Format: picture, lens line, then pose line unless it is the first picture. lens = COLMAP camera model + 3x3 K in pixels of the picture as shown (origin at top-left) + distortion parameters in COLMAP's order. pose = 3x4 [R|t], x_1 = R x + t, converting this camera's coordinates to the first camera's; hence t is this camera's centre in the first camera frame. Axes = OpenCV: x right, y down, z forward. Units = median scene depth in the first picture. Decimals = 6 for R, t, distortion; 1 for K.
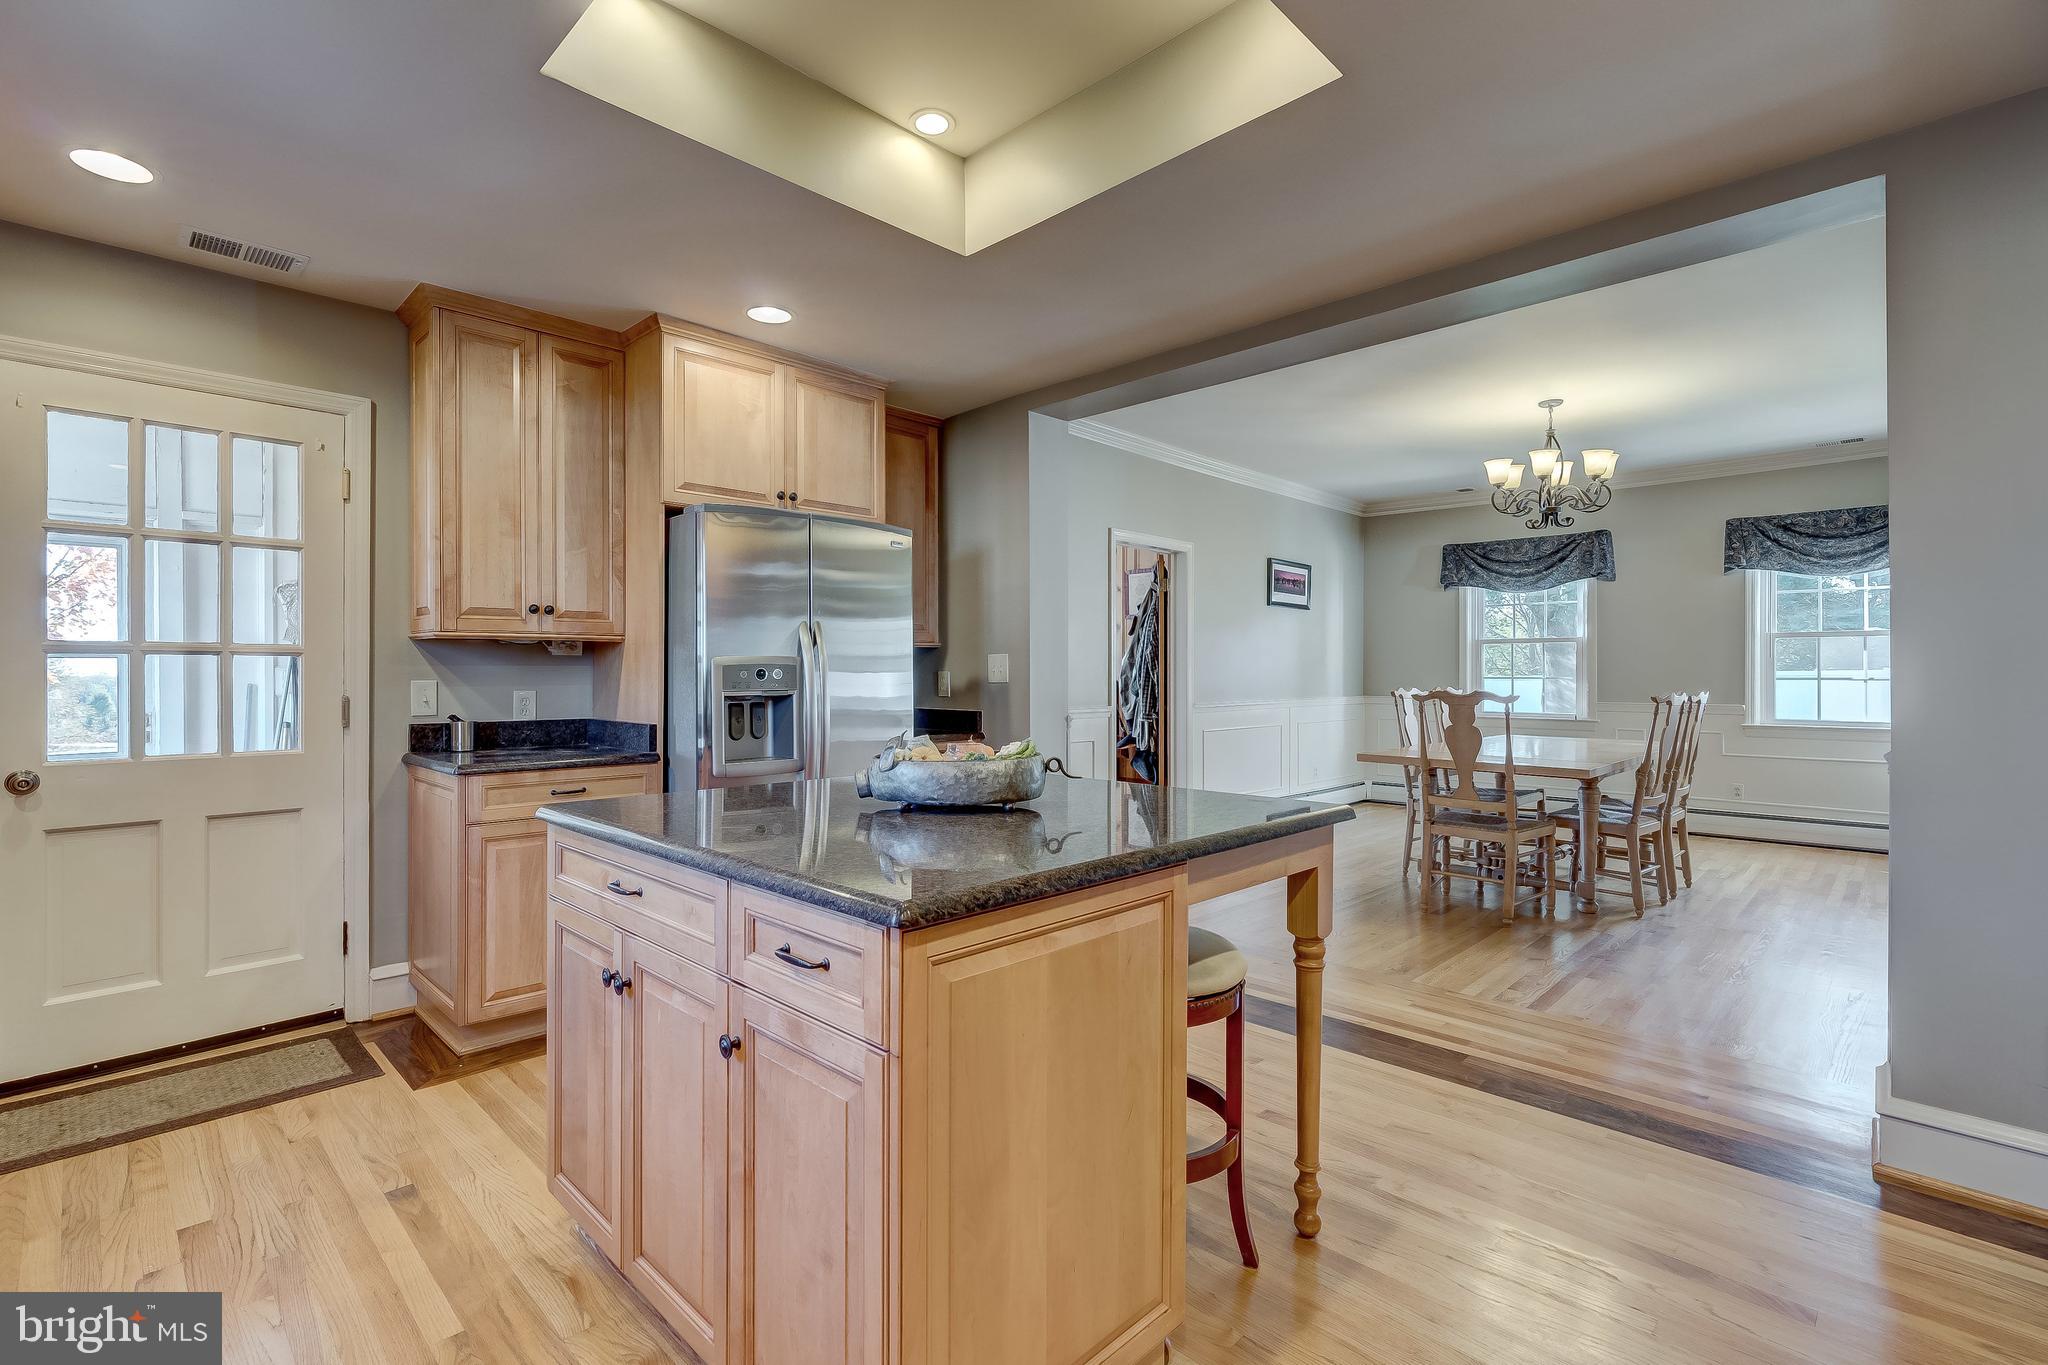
lens RADIAL K [[936.5, 0, 1016.9], [0, 936.5, 679.9], [0, 0, 1]] dist [-0.001185, 0.000702]
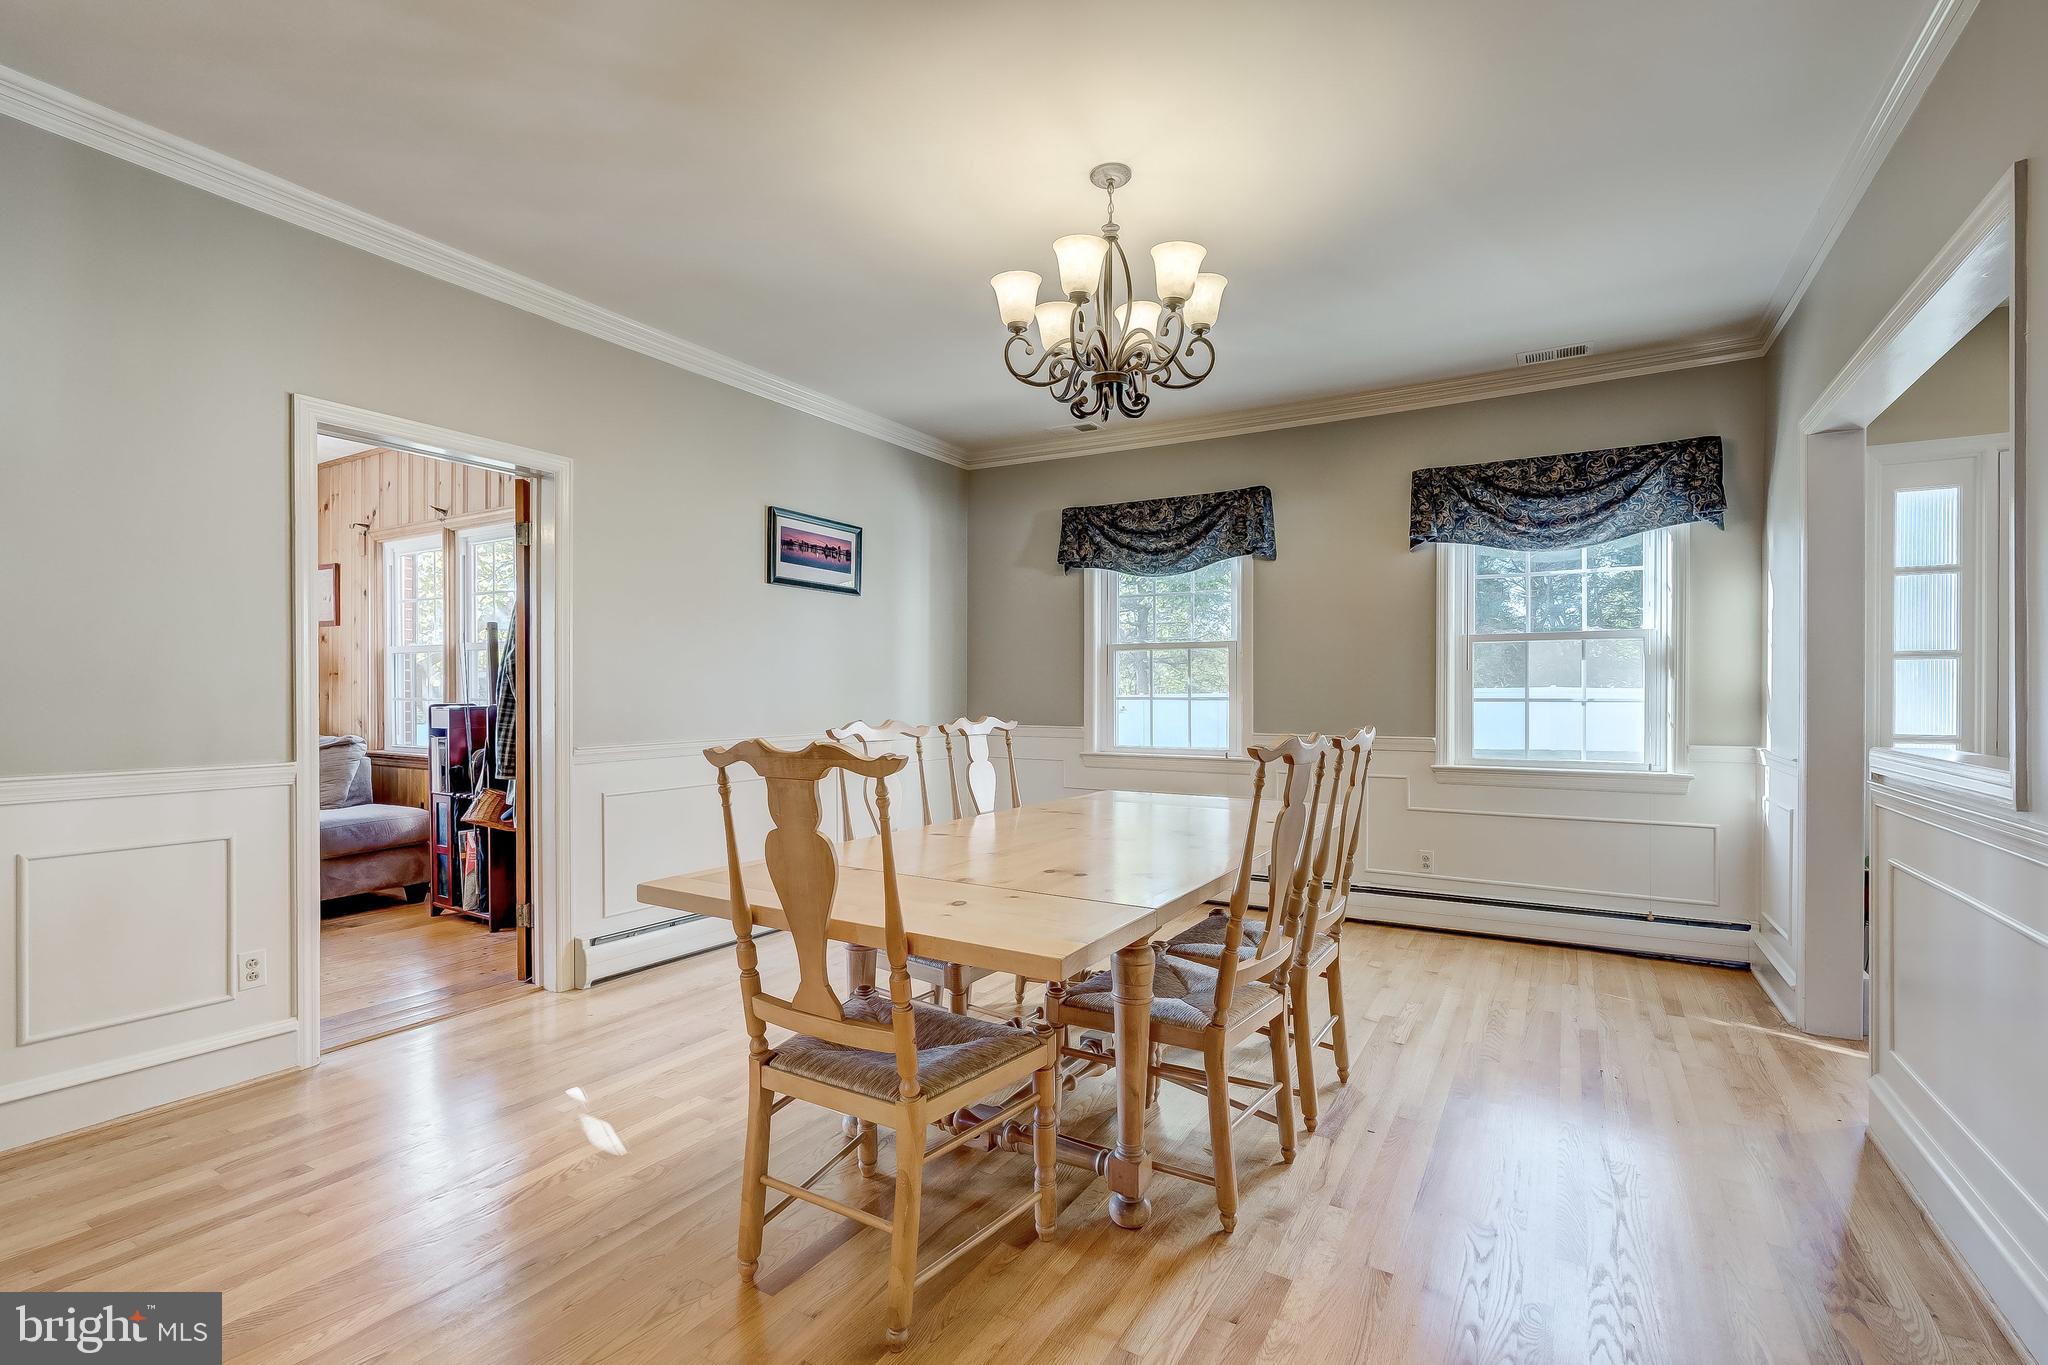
lens RADIAL K [[930.5, 0, 1026.7], [0, 930.5, 704.4], [0, 0, 1]] dist [-0.002221, 0.000075]
pose [[0.970777, -0.004349, 0.239945, 0.322294], [0.002787, 0.999973, 0.006847, -0.003888], [-0.239968, -0.005978, 0.970762, 0.409050]]
